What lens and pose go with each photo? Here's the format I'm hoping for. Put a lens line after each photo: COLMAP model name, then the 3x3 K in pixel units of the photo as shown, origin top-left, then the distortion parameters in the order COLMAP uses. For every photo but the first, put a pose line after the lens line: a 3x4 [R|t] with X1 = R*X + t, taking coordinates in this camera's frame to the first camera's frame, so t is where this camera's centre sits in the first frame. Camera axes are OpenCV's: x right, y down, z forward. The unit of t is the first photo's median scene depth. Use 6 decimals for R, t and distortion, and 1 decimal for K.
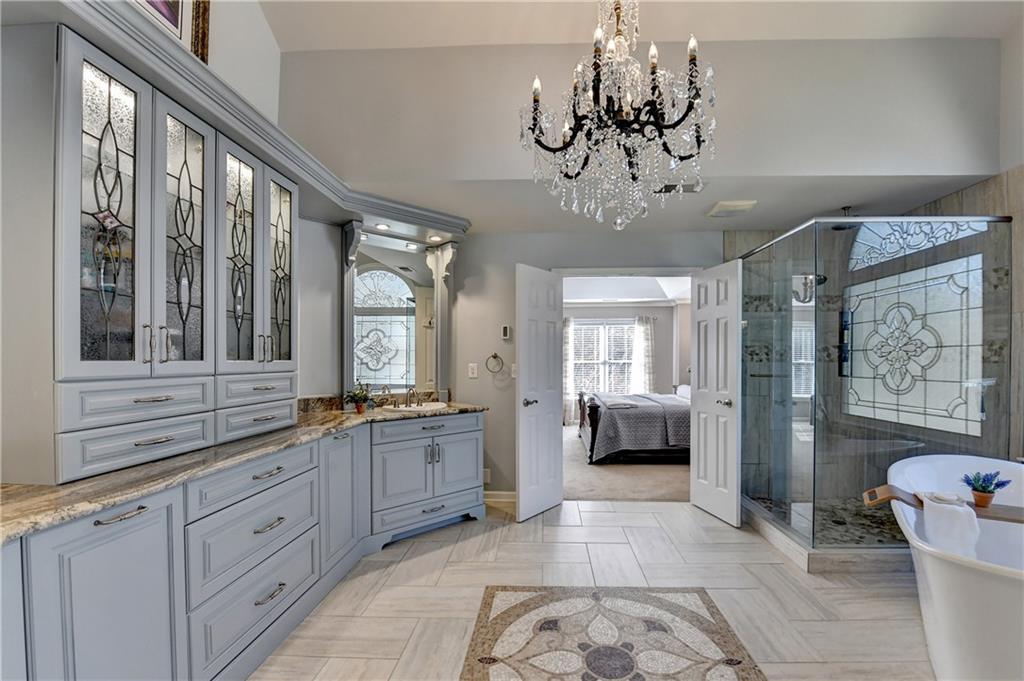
lens RADIAL K [[438.1, 0, 525.4], [0, 438.1, 368.3], [0, 0, 1]] dist [-0.016086, -0.000710]
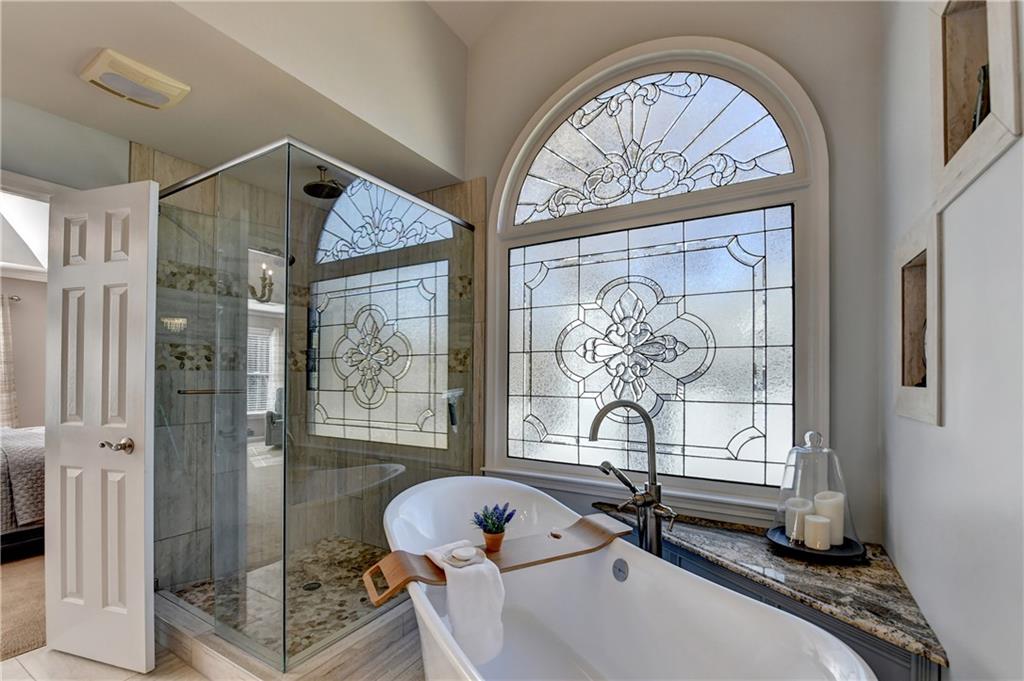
lens RADIAL K [[438.1, 0, 525.4], [0, 438.1, 368.3], [0, 0, 1]] dist [-0.016086, -0.000710]
pose [[0.434661, 0.016633, 0.900440, 0.196923], [0.010368, 0.999671, -0.023471, 0.002086], [-0.900534, 0.019538, 0.434346, 0.325411]]
